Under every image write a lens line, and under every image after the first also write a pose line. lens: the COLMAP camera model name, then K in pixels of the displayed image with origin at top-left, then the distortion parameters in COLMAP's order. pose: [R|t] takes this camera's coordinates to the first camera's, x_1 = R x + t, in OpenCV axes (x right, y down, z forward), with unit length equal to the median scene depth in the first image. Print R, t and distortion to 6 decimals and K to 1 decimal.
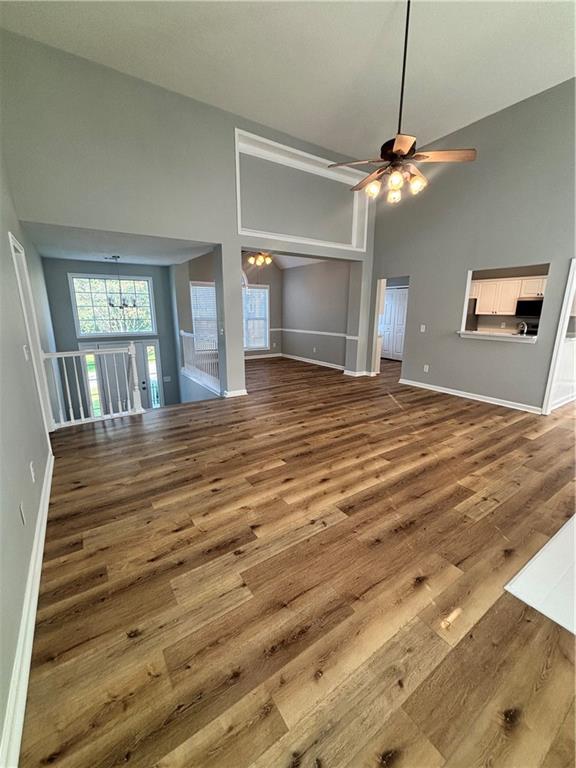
lens RADIAL K [[316.3, 0, 286.9], [0, 316.3, 379.0], [0, 0, 1]] dist [-0.001004, -0.000457]
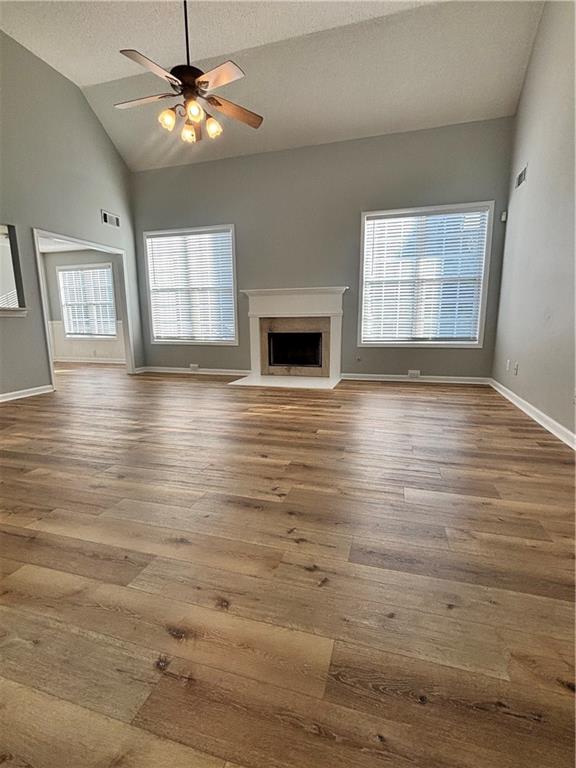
lens RADIAL K [[361.1, 0, 290.7], [0, 361.1, 386.0], [0, 0, 1]] dist [-0.000185, 0.001041]
pose [[-0.641841, -0.146844, 0.752646, -0.515305], [0.163137, 0.932879, 0.321128, -0.136271], [-0.749284, 0.328898, -0.574804, 1.192991]]
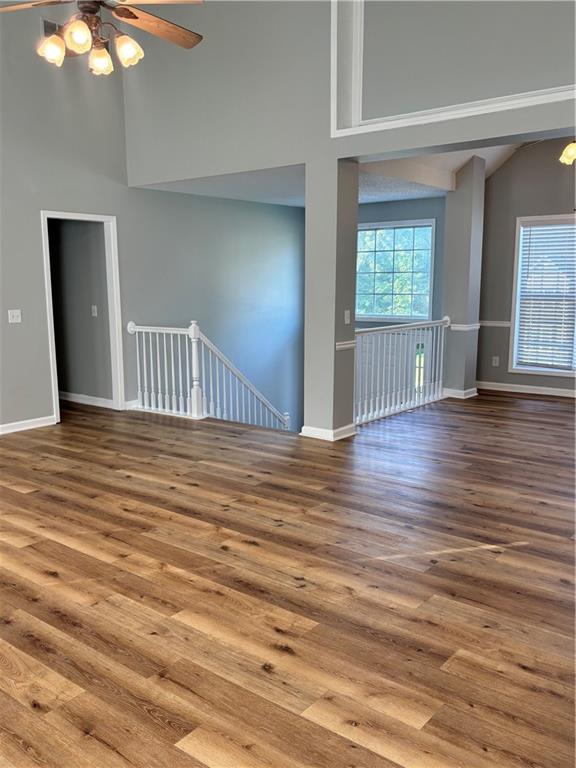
lens RADIAL K [[680.0, 0, 287.9], [0, 680.0, 386.5], [0, 0, 1]] dist [0.032988, 0.011413]
pose [[0.301679, 0.149791, -0.941569, 1.188257], [-0.197947, 0.975902, 0.091831, -0.169023], [0.932634, 0.158677, 0.324060, 0.757241]]
